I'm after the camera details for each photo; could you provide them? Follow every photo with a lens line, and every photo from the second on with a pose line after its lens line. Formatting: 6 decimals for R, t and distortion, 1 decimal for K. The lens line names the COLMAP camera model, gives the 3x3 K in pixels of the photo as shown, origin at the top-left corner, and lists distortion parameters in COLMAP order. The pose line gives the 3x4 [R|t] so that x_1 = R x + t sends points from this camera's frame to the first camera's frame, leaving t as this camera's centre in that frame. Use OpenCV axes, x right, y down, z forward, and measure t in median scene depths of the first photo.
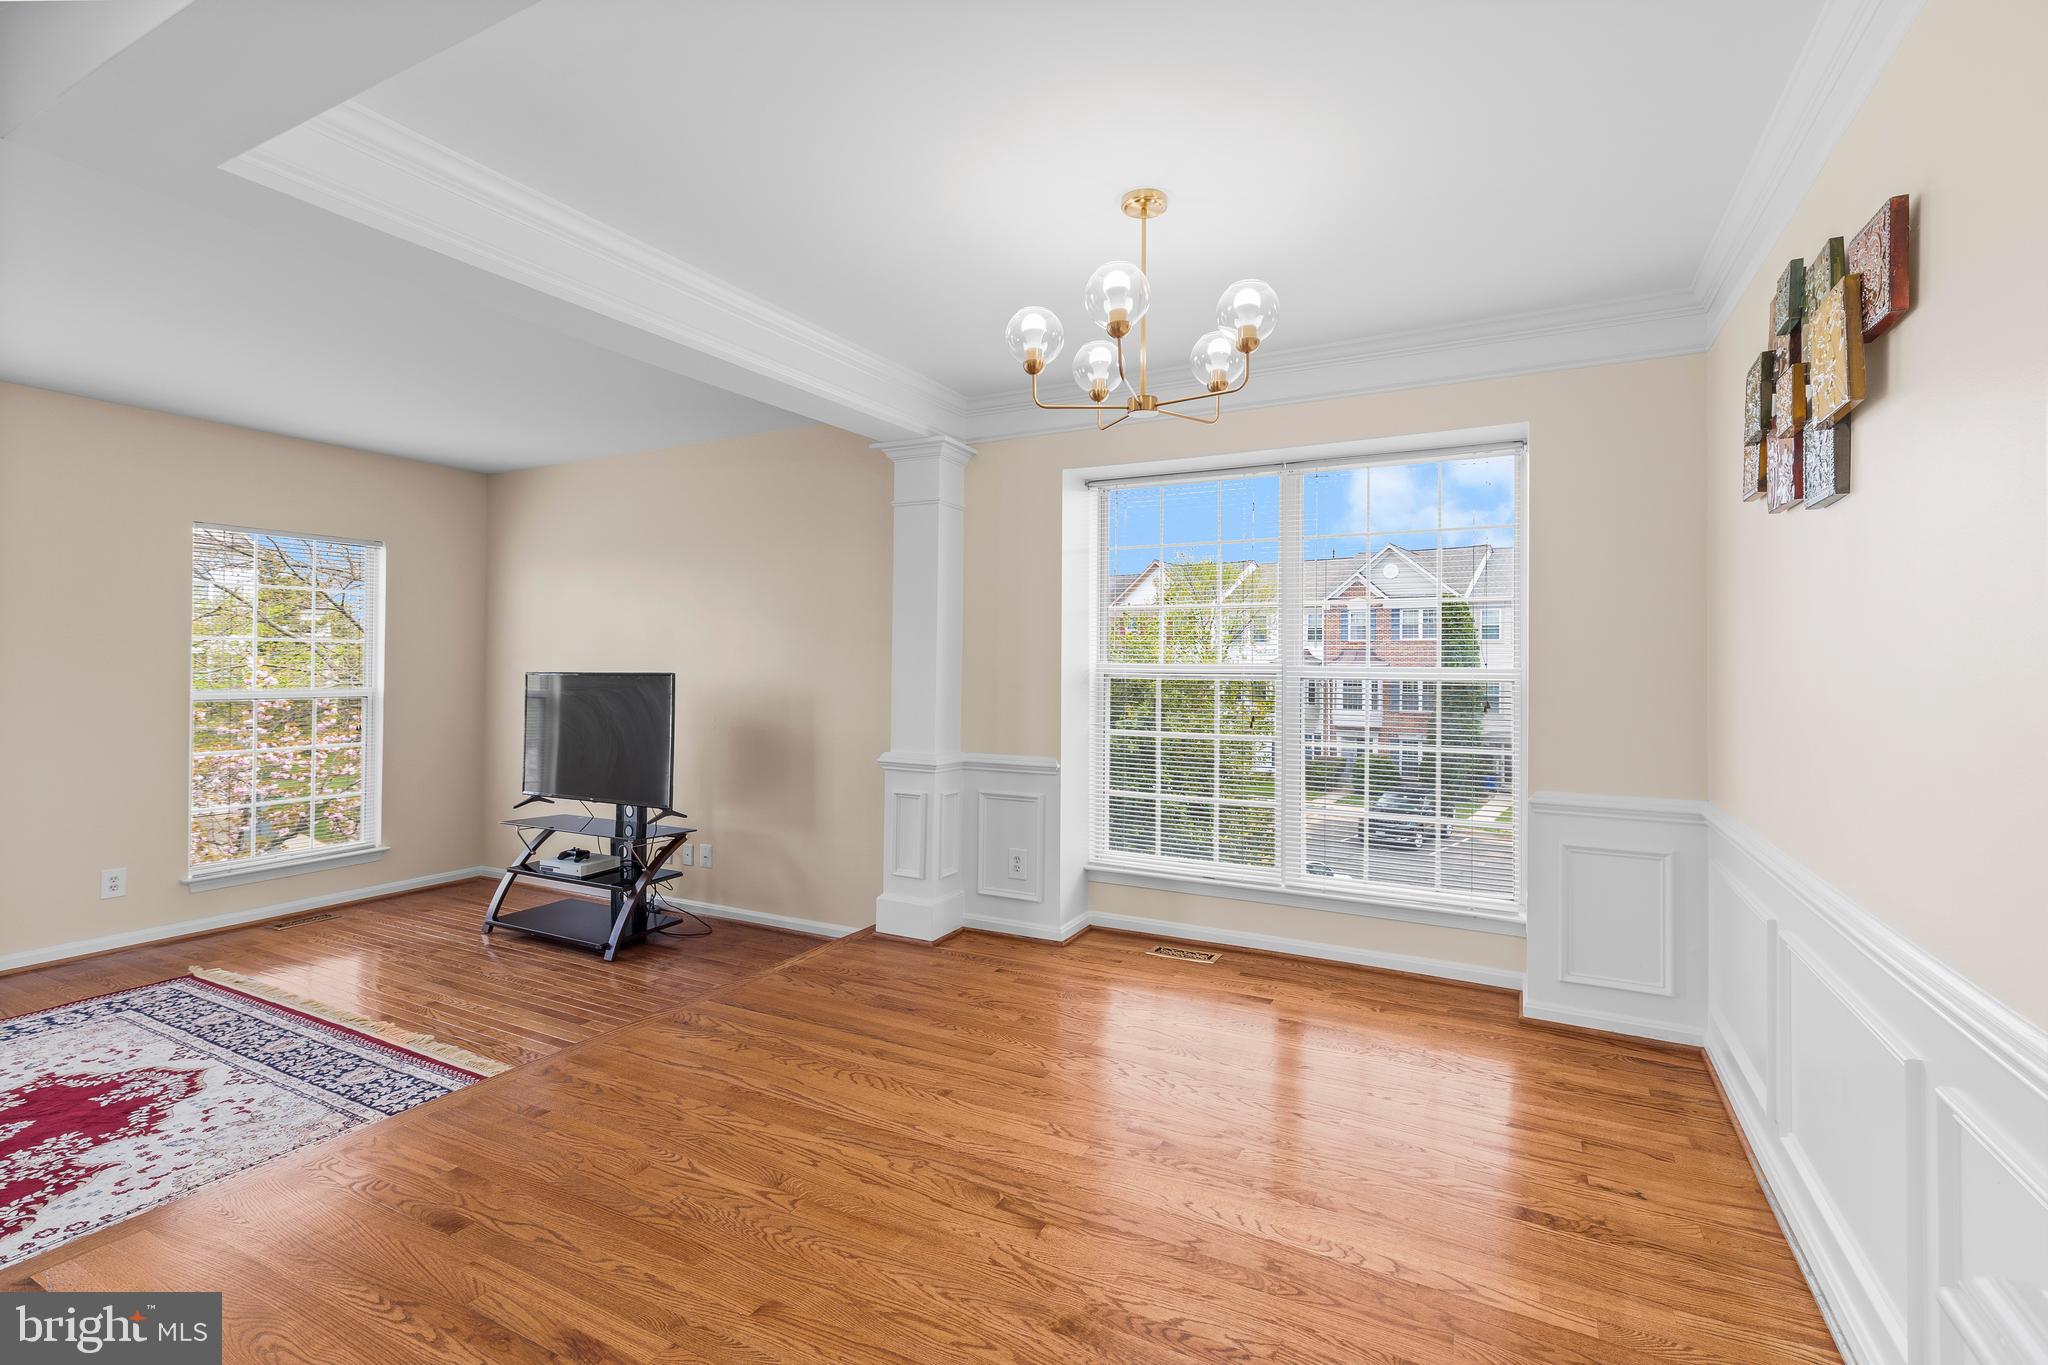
lens RADIAL K [[920.5, 0, 1021.1], [0, 920.5, 670.1], [0, 0, 1]] dist [0.004422, 0.000474]
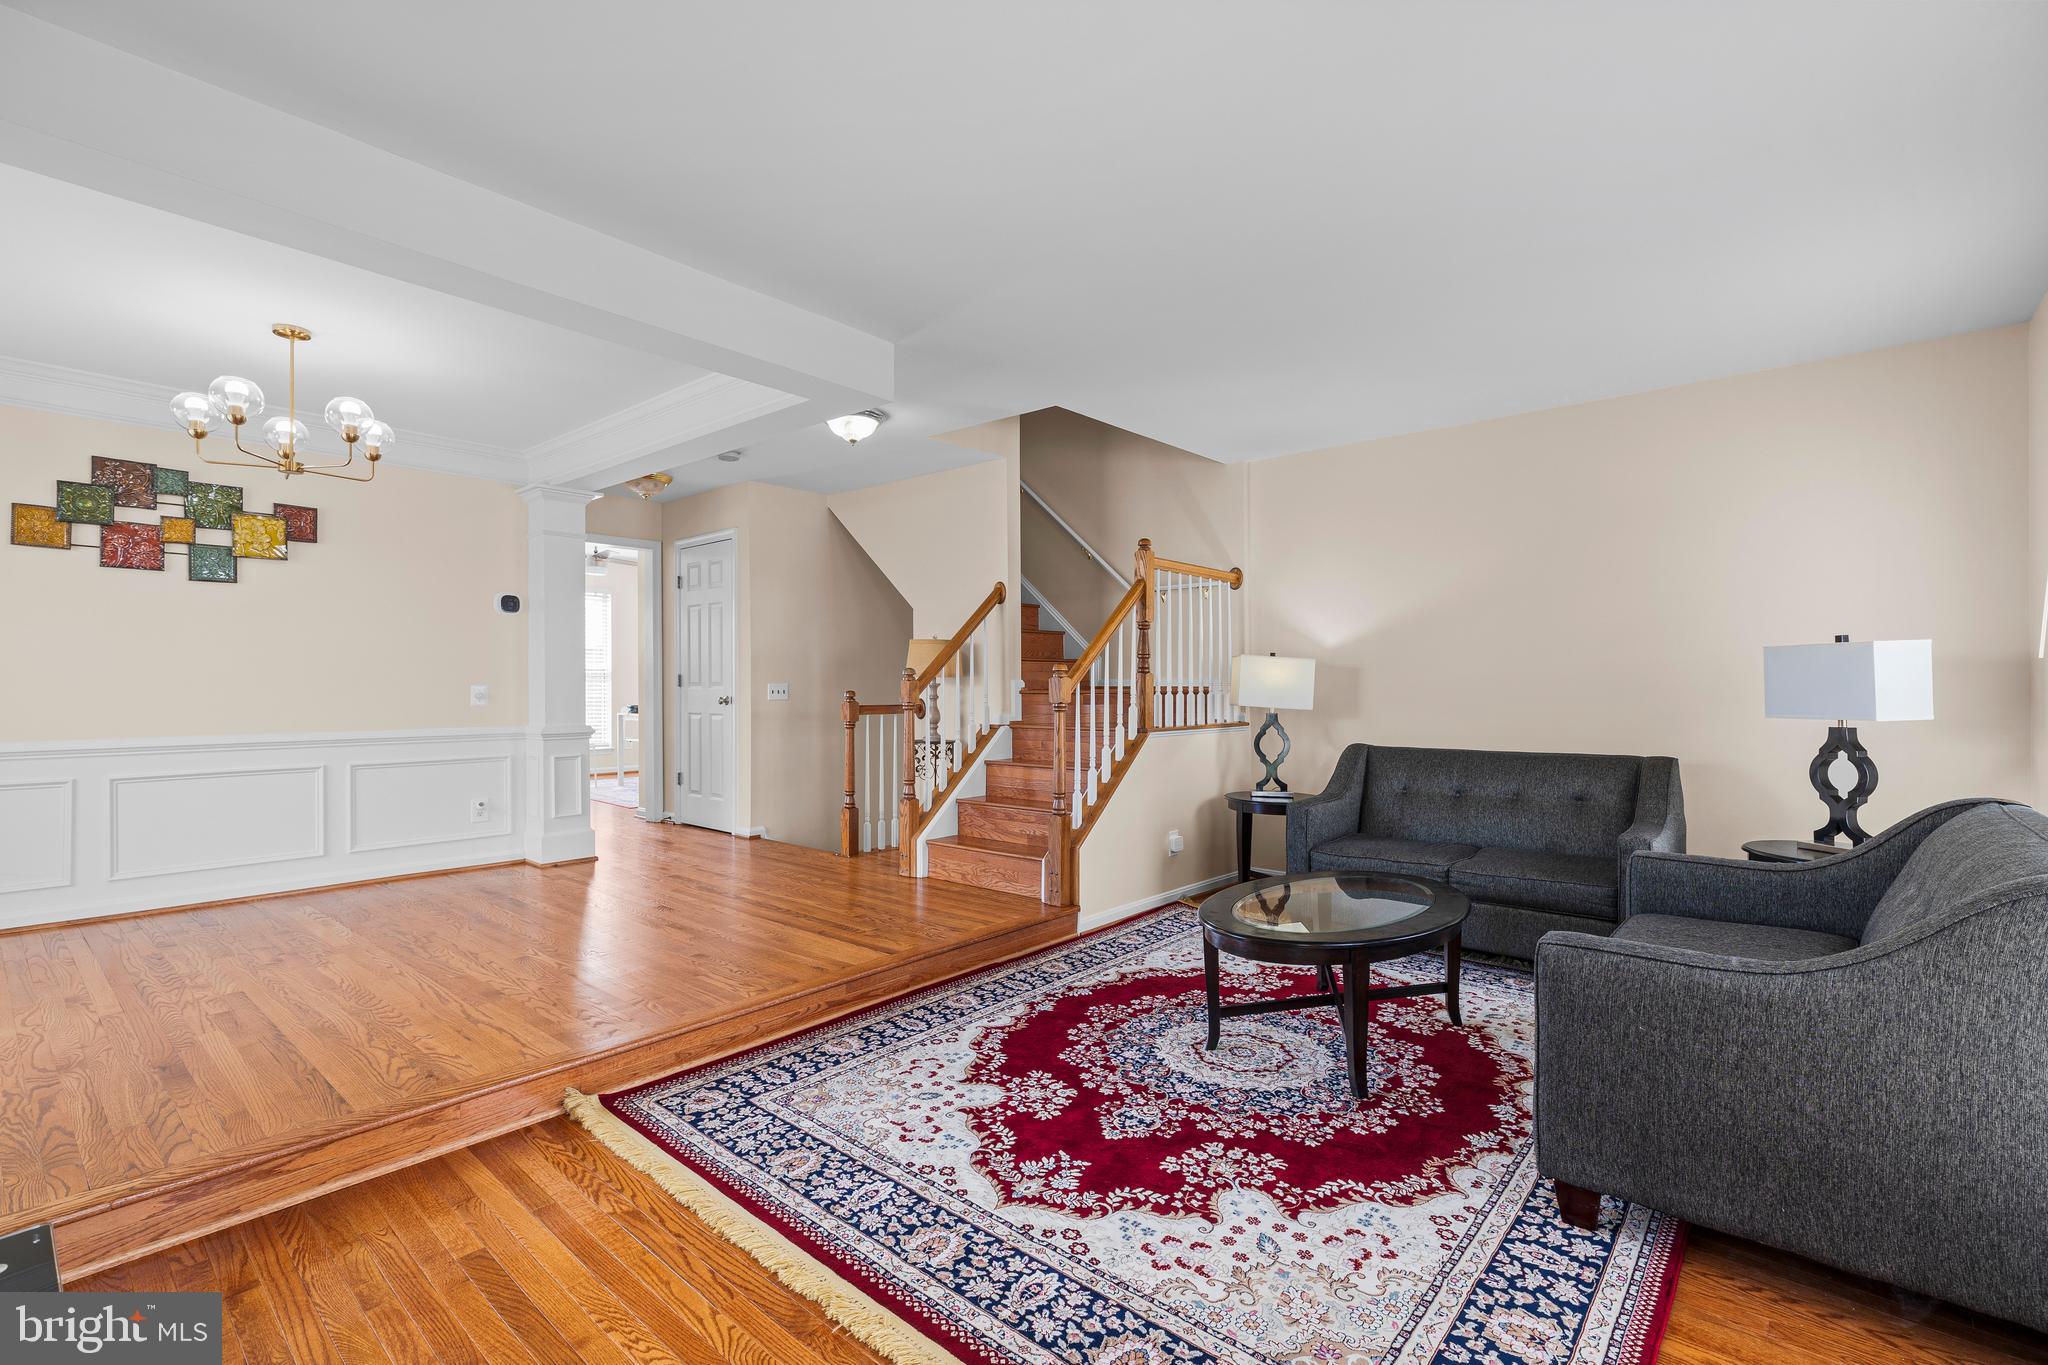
lens RADIAL K [[920.5, 0, 1021.1], [0, 920.5, 670.1], [0, 0, 1]] dist [0.004422, 0.000474]
pose [[-0.972841, -0.004206, 0.231438, -1.081568], [-0.006134, 0.999952, -0.007611, 0.036998], [-0.231394, -0.008823, -0.972820, 1.721174]]
